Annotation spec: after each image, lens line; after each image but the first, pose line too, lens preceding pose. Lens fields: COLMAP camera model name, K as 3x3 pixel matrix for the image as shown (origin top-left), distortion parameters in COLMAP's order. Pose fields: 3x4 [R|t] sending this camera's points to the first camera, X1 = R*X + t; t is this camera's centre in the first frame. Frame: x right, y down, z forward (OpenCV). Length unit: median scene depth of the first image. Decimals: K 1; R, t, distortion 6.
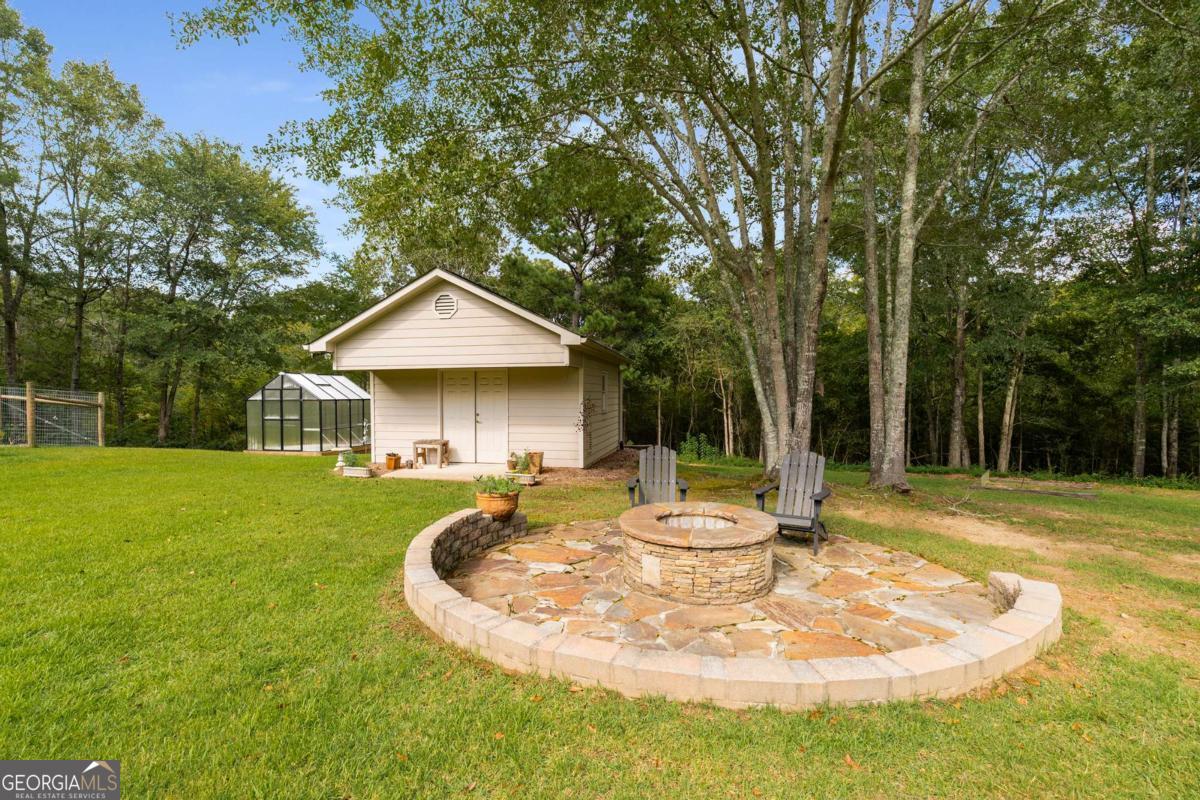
lens RADIAL K [[523.9, 0, 601.1], [0, 523.9, 402.3], [0, 0, 1]] dist [-0.004894, 0.000630]
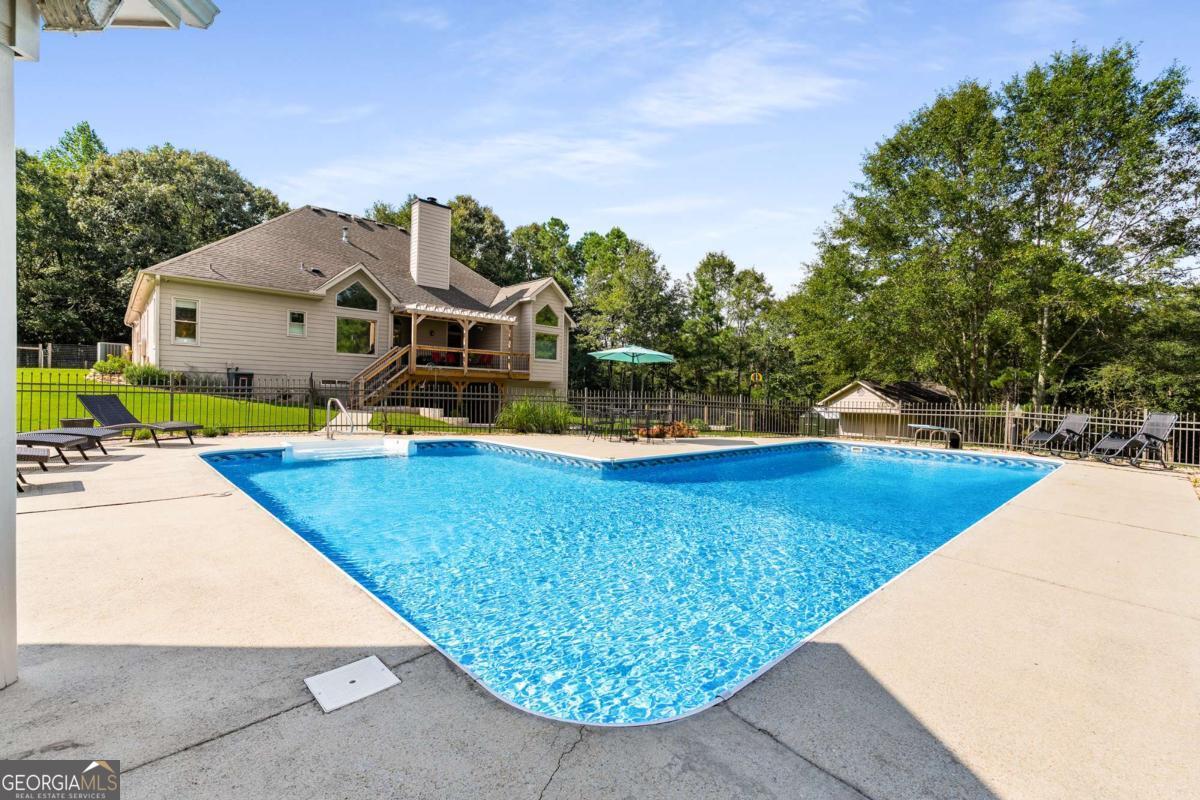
lens RADIAL K [[523.9, 0, 600.1], [0, 523.9, 400.6], [0, 0, 1]] dist [-0.004894, 0.000630]
pose [[0.566709, 0.032986, -0.823257, 1.068712], [-0.039965, 0.999123, 0.012522, -0.094960], [0.822948, 0.025806, 0.567530, -1.536049]]
